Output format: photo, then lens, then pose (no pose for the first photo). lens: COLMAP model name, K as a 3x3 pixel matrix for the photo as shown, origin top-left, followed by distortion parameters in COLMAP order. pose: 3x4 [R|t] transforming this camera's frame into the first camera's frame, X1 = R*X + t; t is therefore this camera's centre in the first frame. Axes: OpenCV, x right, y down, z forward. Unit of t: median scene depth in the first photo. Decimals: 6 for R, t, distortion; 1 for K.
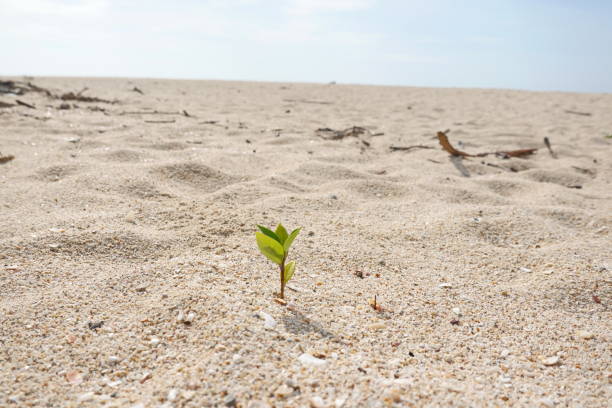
lens RADIAL K [[855.8, 0, 306.0], [0, 855.8, 204.0], [0, 0, 1]] dist [-0.017980, -0.056151]
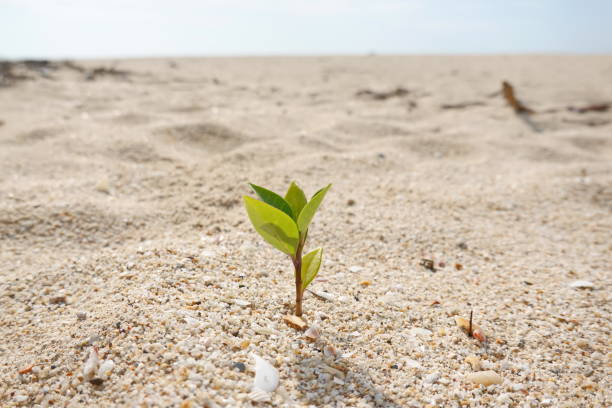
lens RADIAL K [[855.8, 0, 306.0], [0, 855.8, 204.0], [0, 0, 1]] dist [-0.017980, -0.056151]
pose [[0.998712, -0.015522, -0.048303, 0.003401], [0.016934, 0.999438, 0.028943, 0.015840], [0.047827, -0.029724, 0.998413, 0.324728]]
